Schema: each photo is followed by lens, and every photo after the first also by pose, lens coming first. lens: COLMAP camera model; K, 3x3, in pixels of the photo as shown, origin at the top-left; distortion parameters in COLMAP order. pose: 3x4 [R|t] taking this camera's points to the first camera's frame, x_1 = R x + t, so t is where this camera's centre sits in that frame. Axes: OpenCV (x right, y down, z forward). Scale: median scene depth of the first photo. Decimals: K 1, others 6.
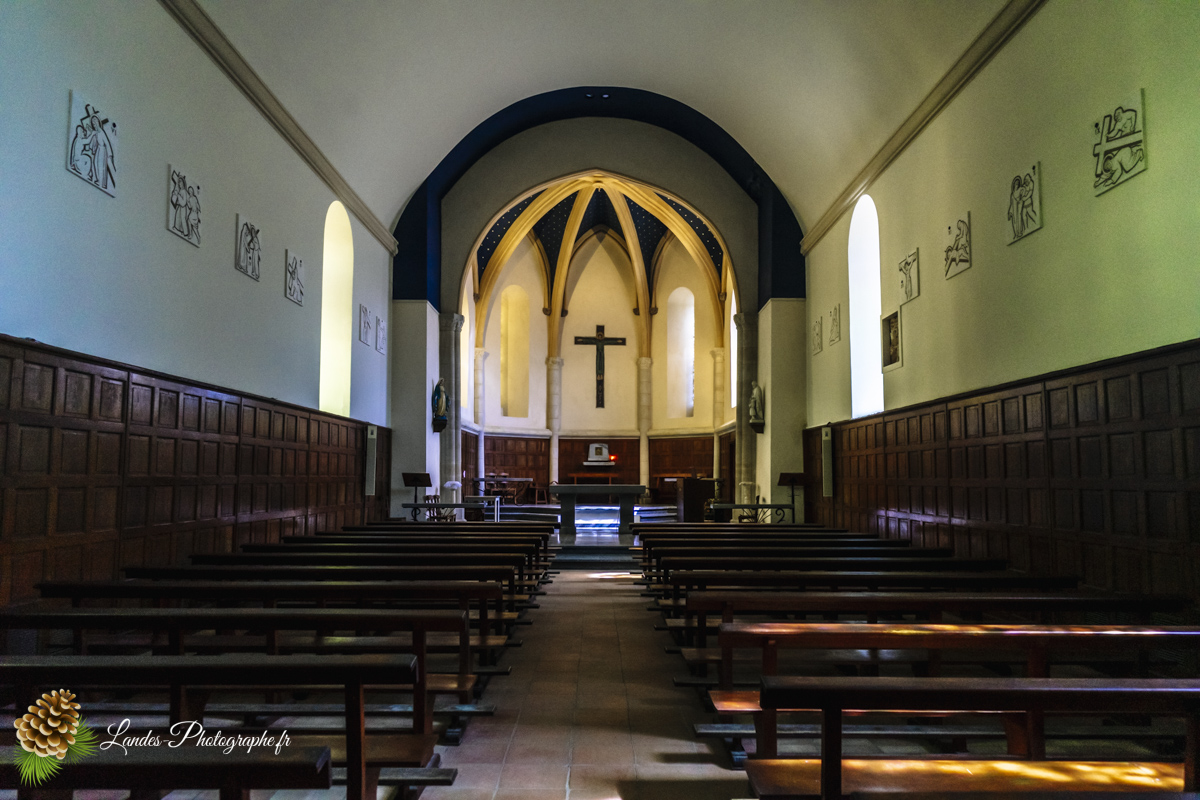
lens RADIAL K [[832.6, 0, 599.8], [0, 832.6, 402.1], [0, 0, 1]] dist [0.000978, 0.004129]
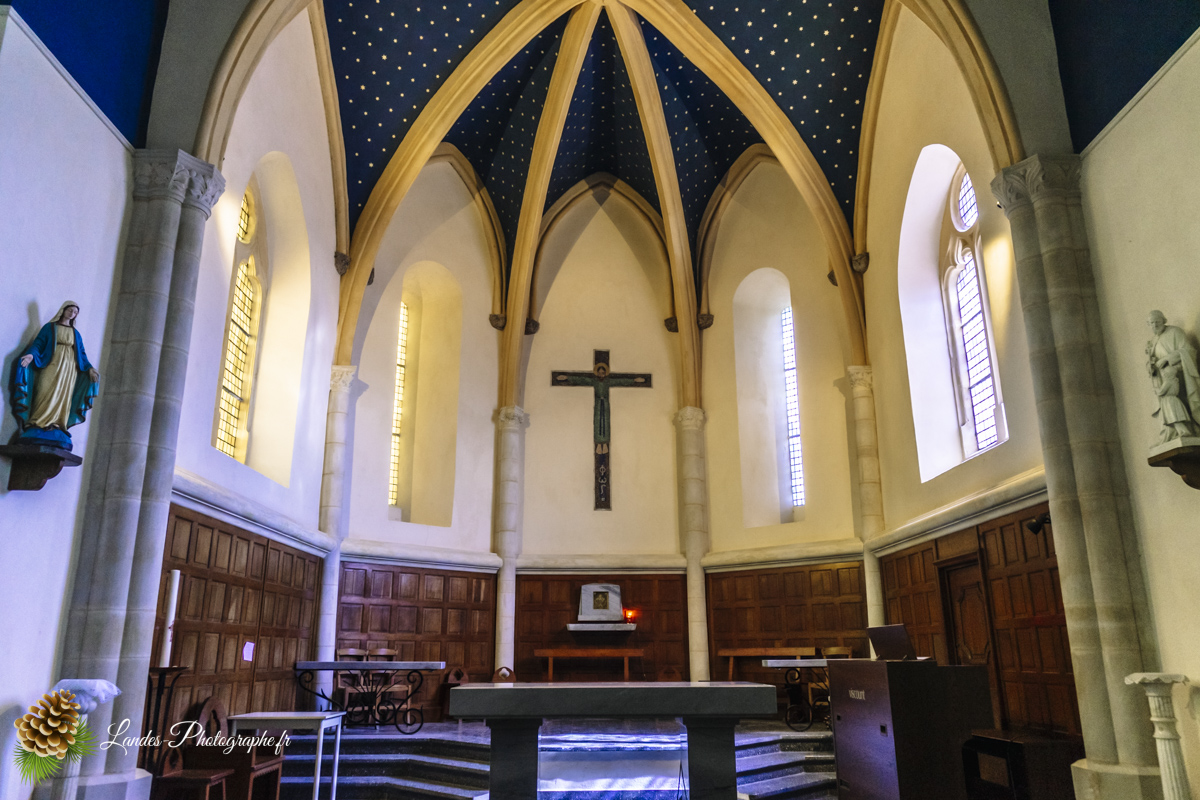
lens RADIAL K [[832.6, 0, 598.9], [0, 832.6, 401.4], [0, 0, 1]] dist [0.000978, 0.004129]
pose [[0.999884, -0.002323, 0.015055, -0.009163], [0.005374, 0.978556, -0.205910, 0.045688], [-0.014254, 0.205967, 0.978455, 0.511765]]
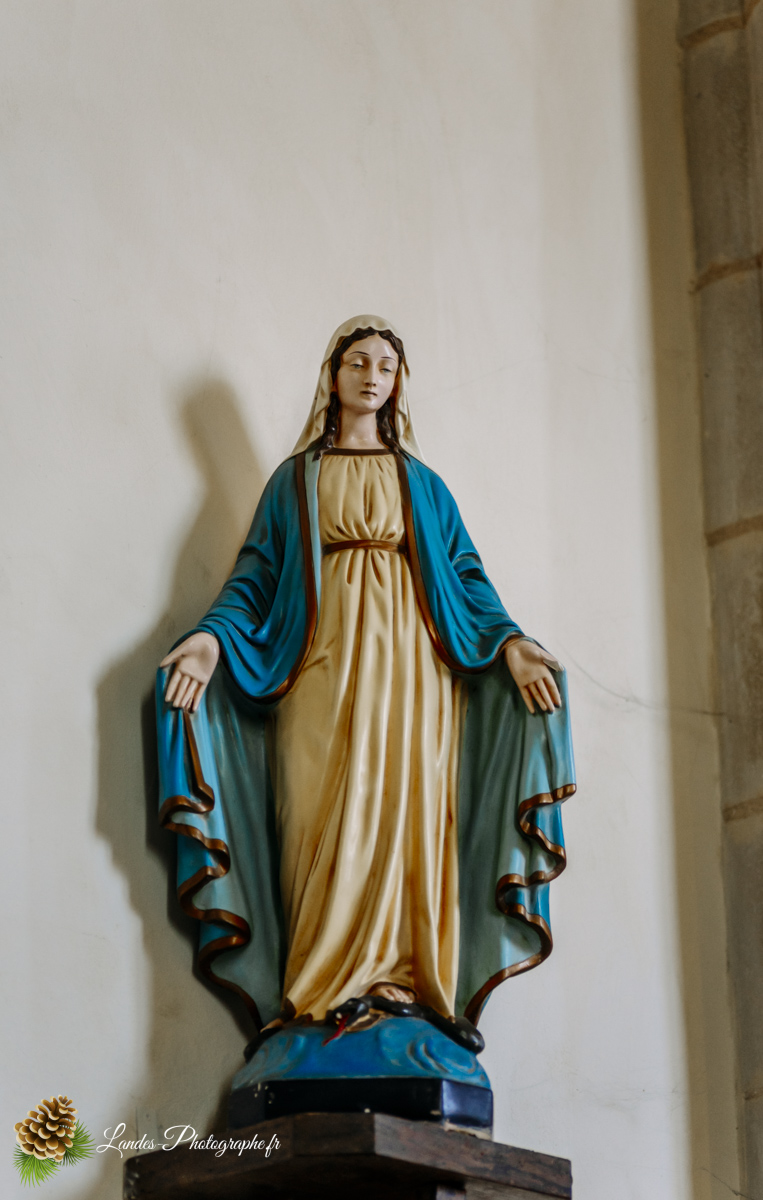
lens RADIAL K [[3363.9, 0, 381.5], [0, 3363.9, 601.7], [0, 0, 1]] dist [0.017596, 0.000000]
pose [[0.680701, -0.290991, -0.672287, -0.038044], [0.061293, 0.937127, -0.343564, 0.041920], [0.729992, 0.192658, 0.655739, 0.612961]]
